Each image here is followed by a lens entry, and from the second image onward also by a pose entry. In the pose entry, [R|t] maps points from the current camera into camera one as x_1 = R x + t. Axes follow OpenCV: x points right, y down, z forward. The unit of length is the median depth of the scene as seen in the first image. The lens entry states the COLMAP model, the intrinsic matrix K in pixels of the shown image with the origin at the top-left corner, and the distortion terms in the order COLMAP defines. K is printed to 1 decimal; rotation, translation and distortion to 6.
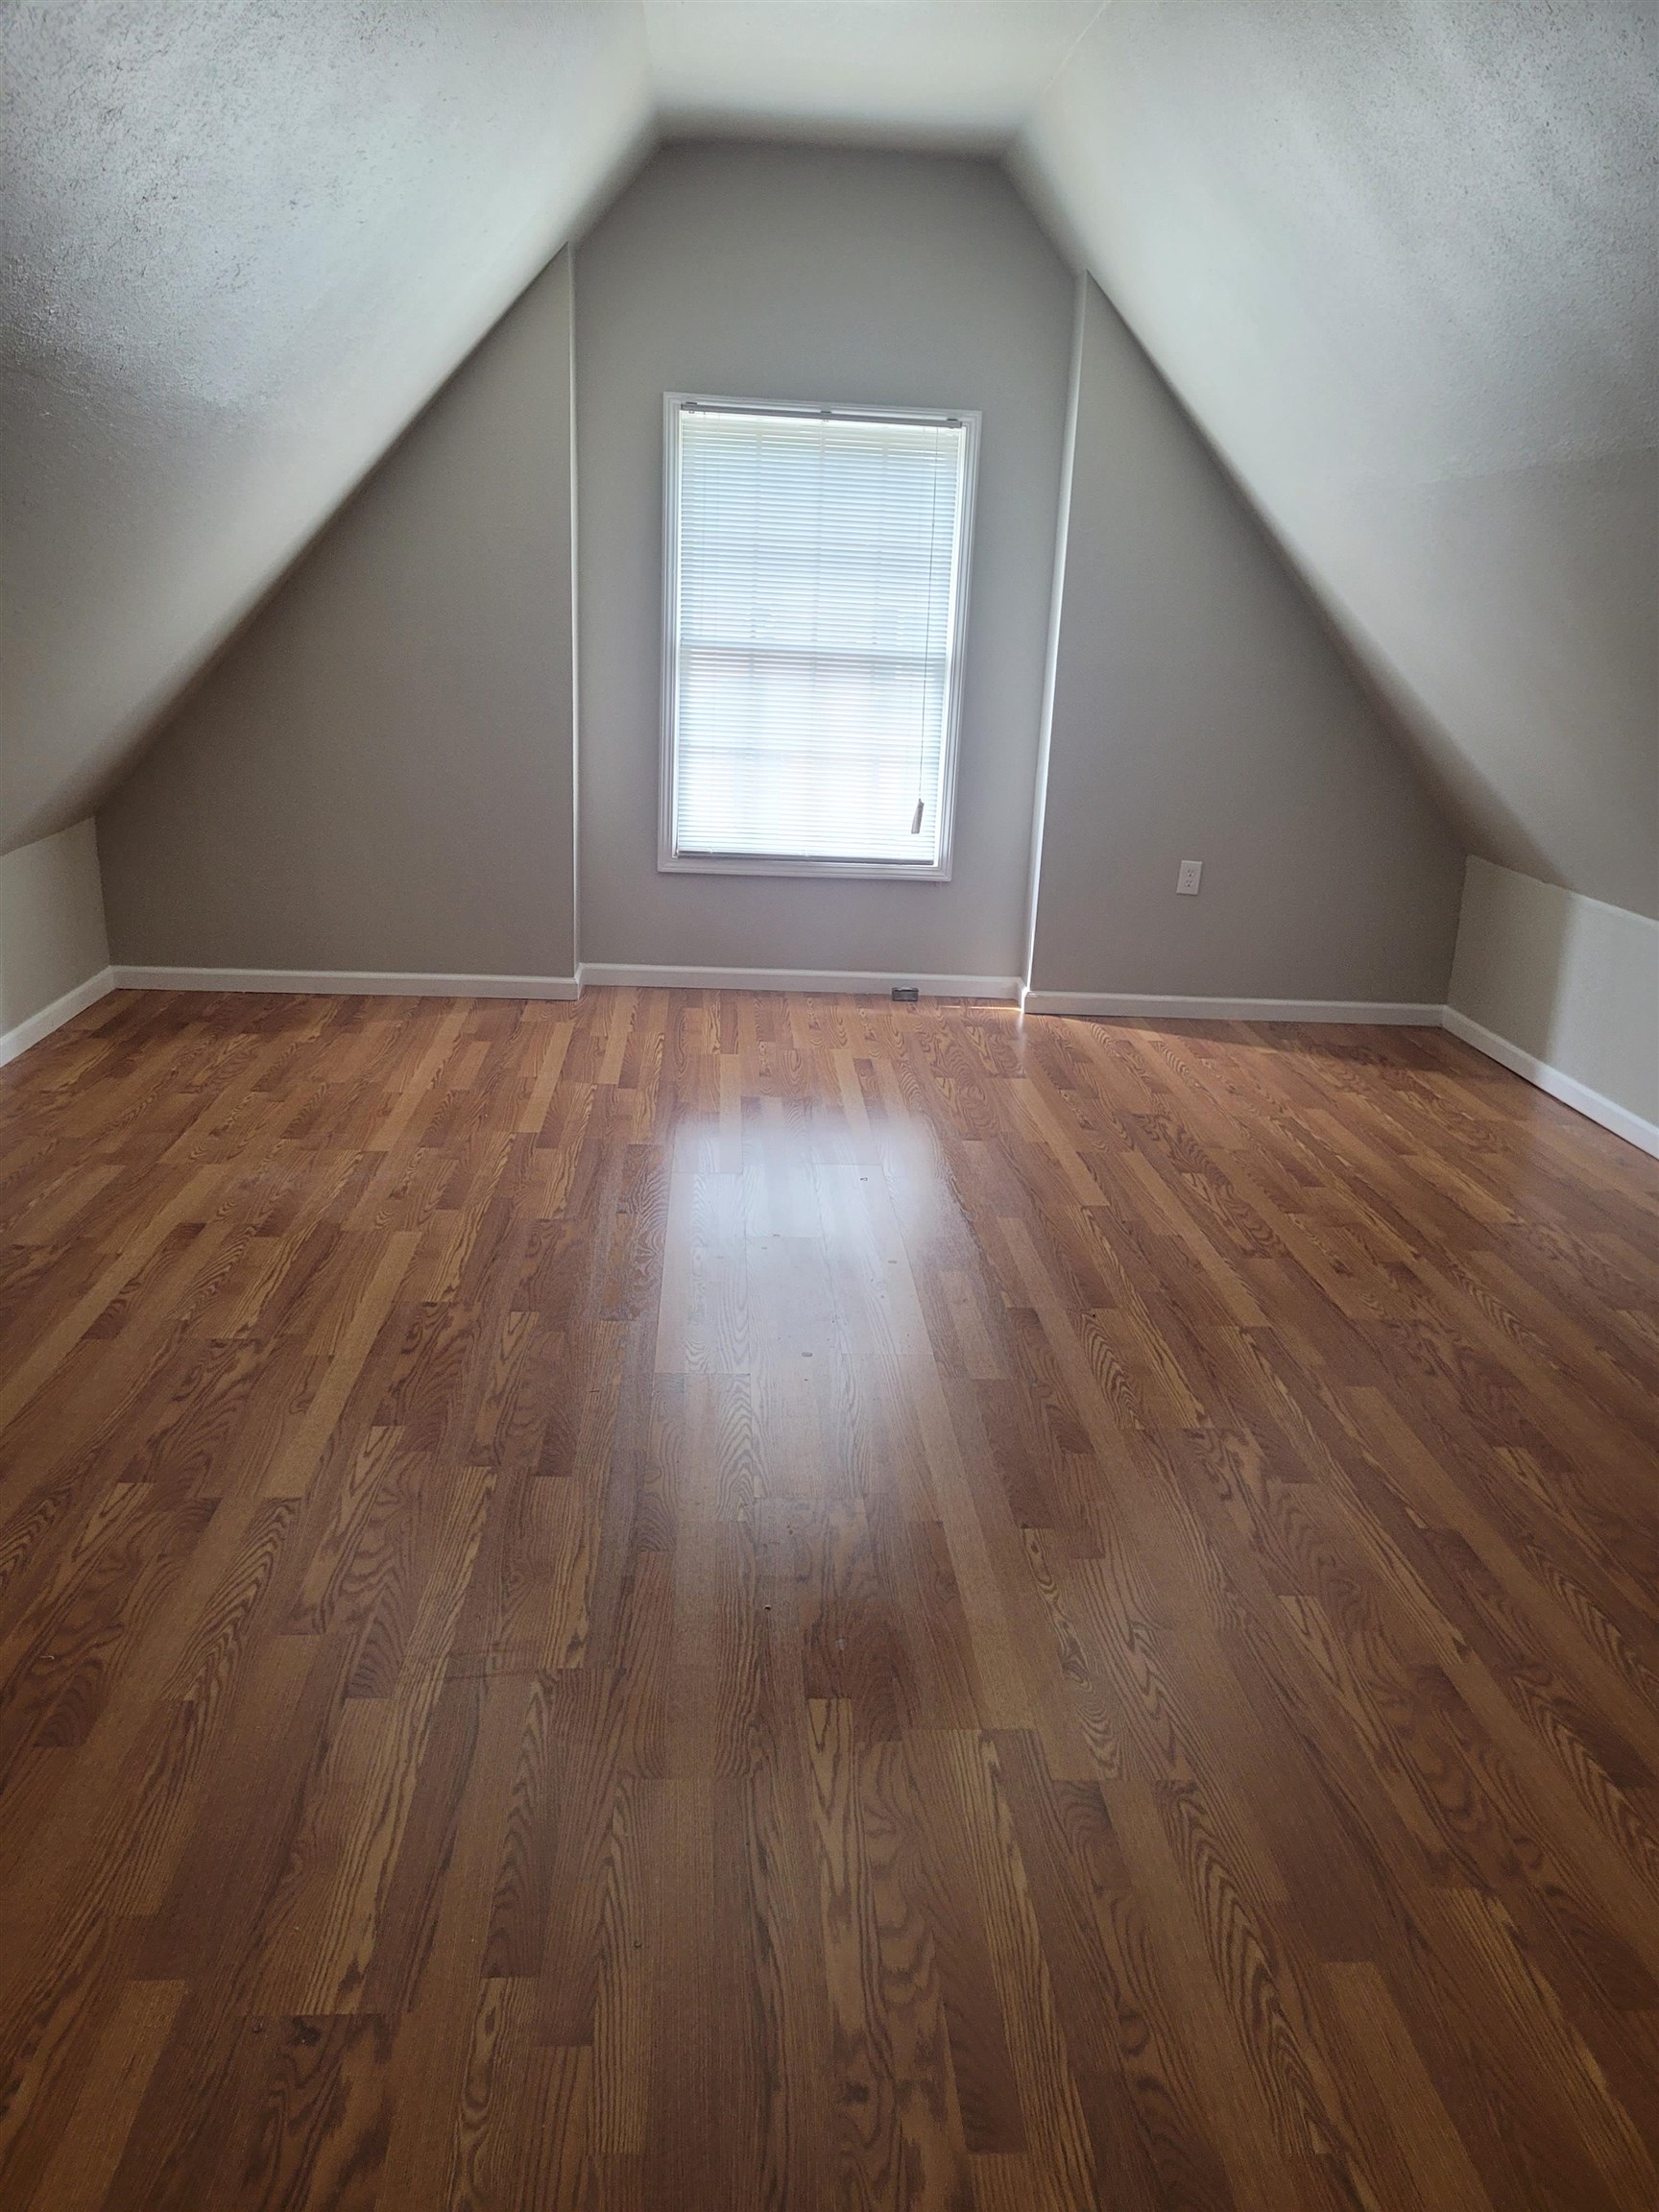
lens RADIAL K [[1659.5, 0, 818.6], [0, 1659.5, 1105.3], [0, 0, 1]] dist [0.025895, -0.001839]
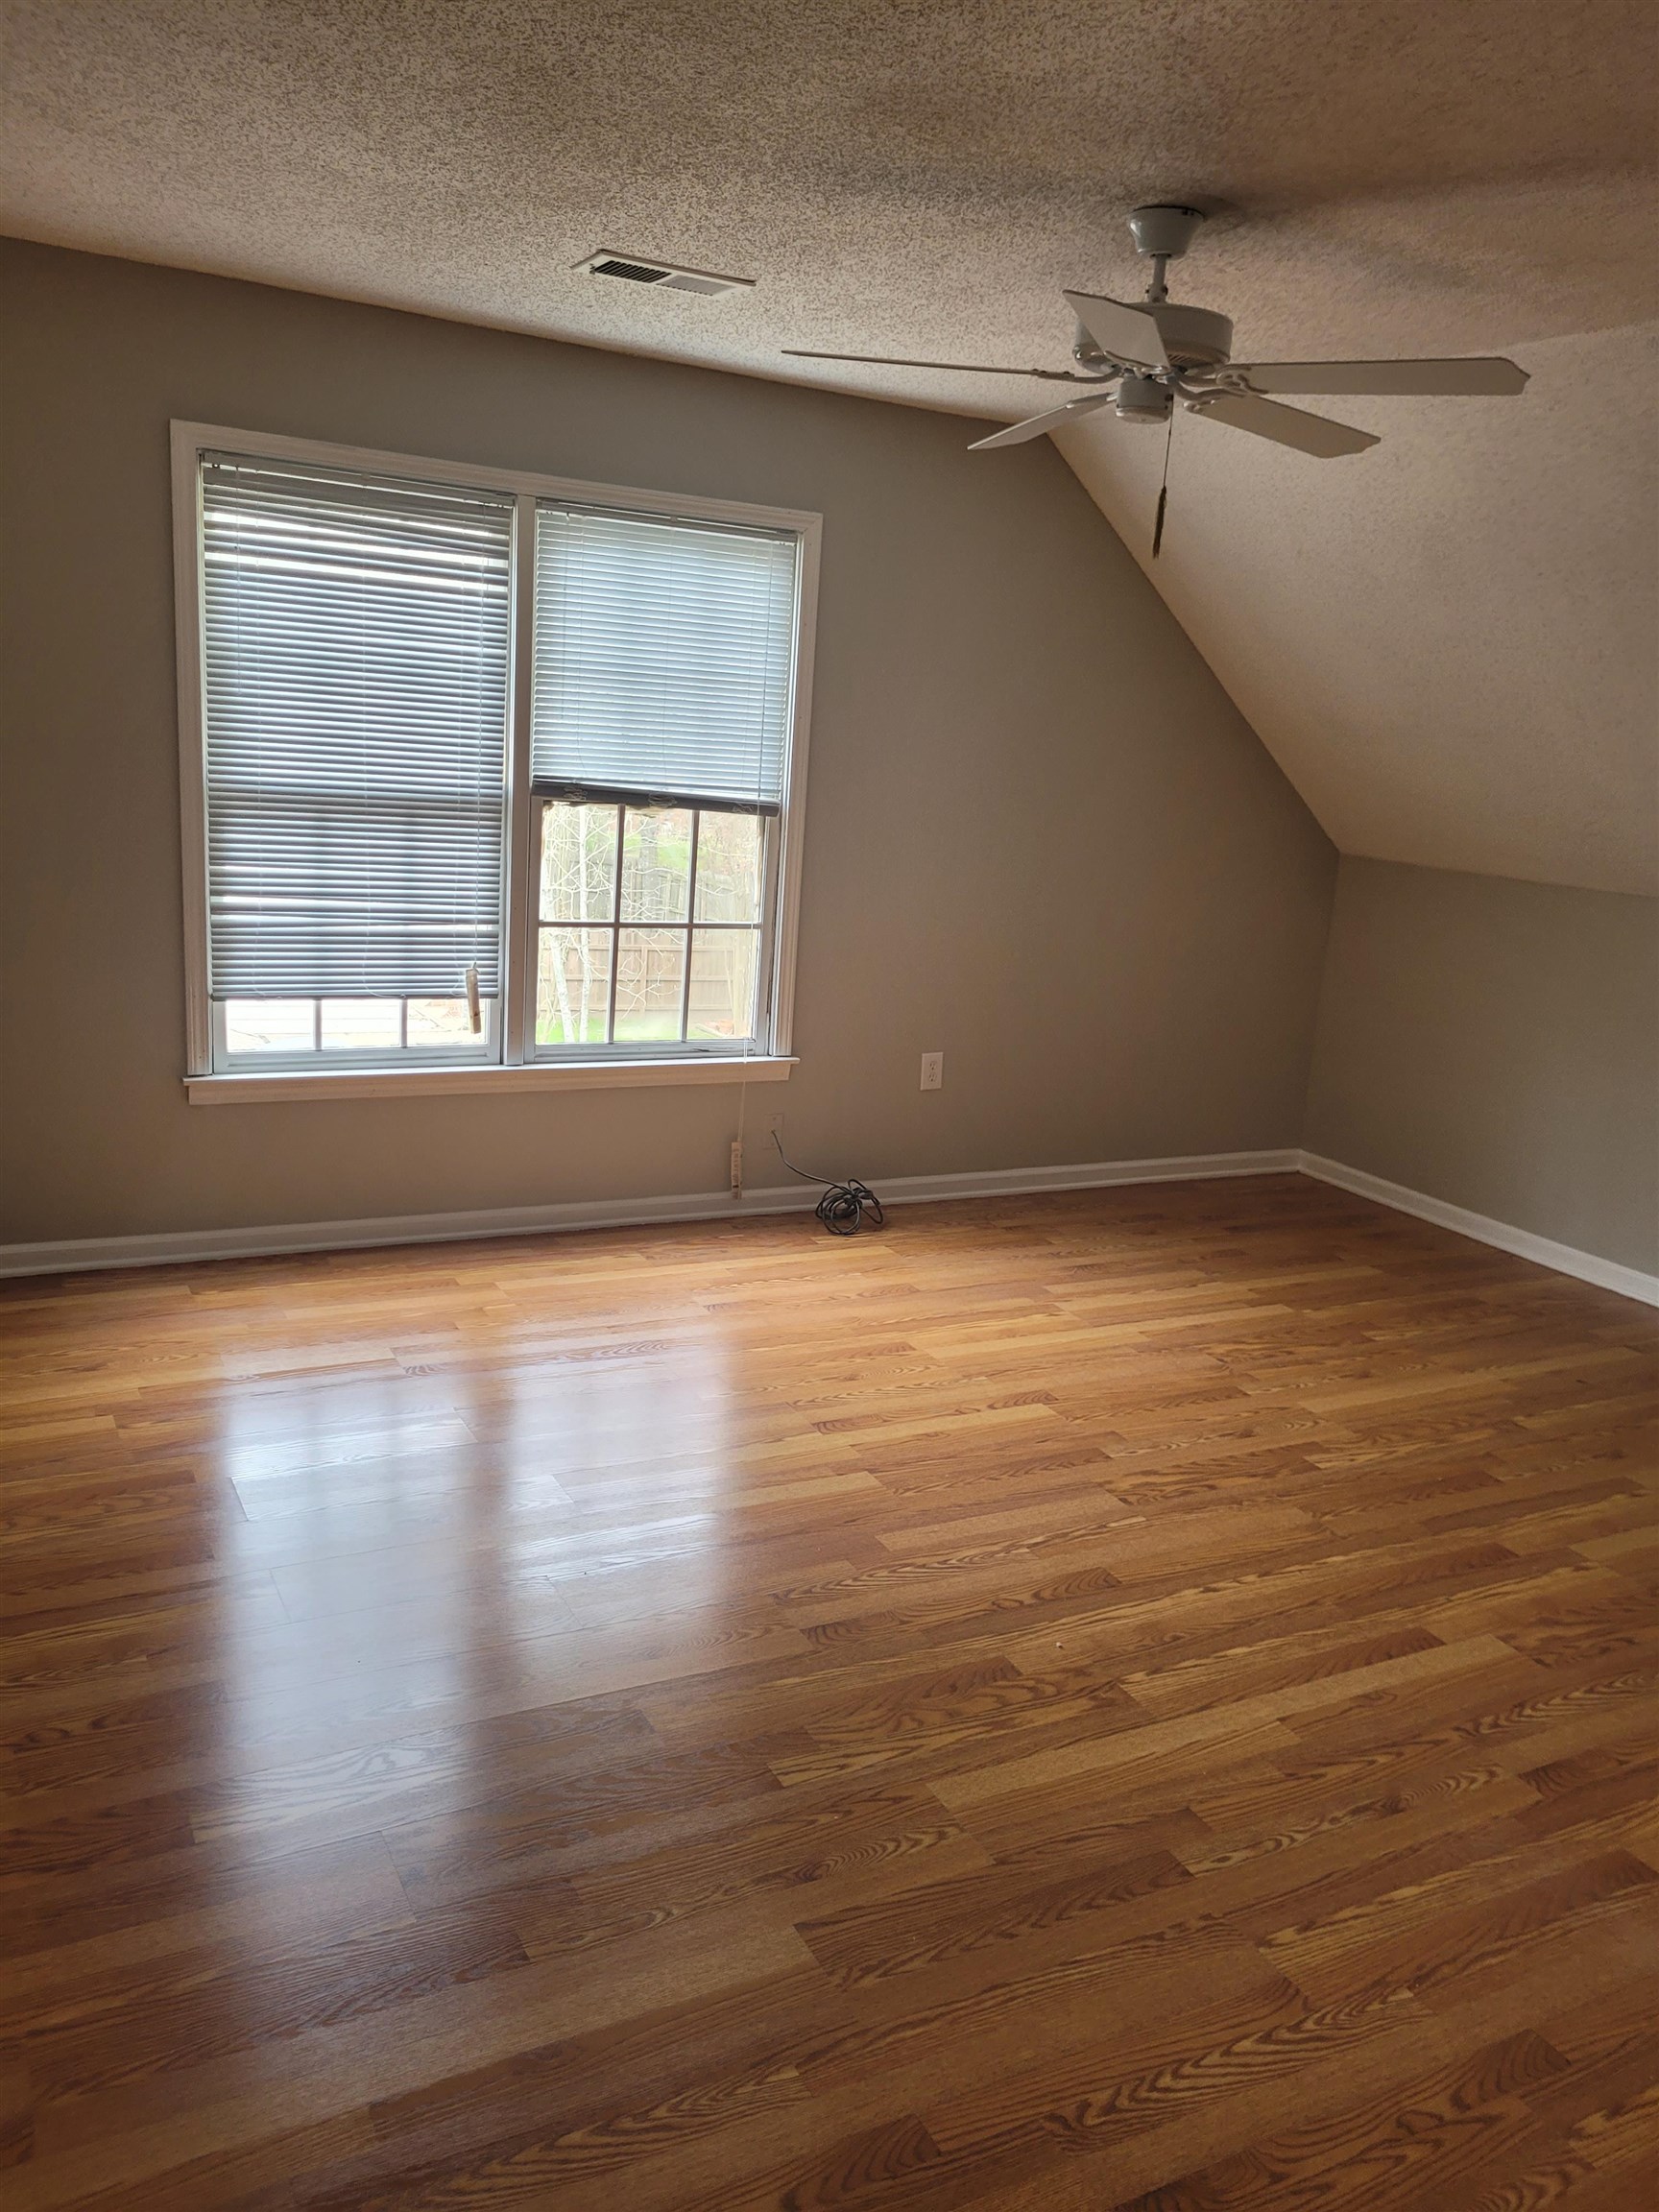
lens RADIAL K [[1659.5, 0, 830.1], [0, 1659.5, 1106.3], [0, 0, 1]] dist [0.025895, -0.001839]
pose [[-0.429062, -0.233837, 0.872483, -0.904418], [0.208221, 0.914292, 0.347440, -0.446889], [-0.878948, 0.330743, -0.343598, 1.407056]]
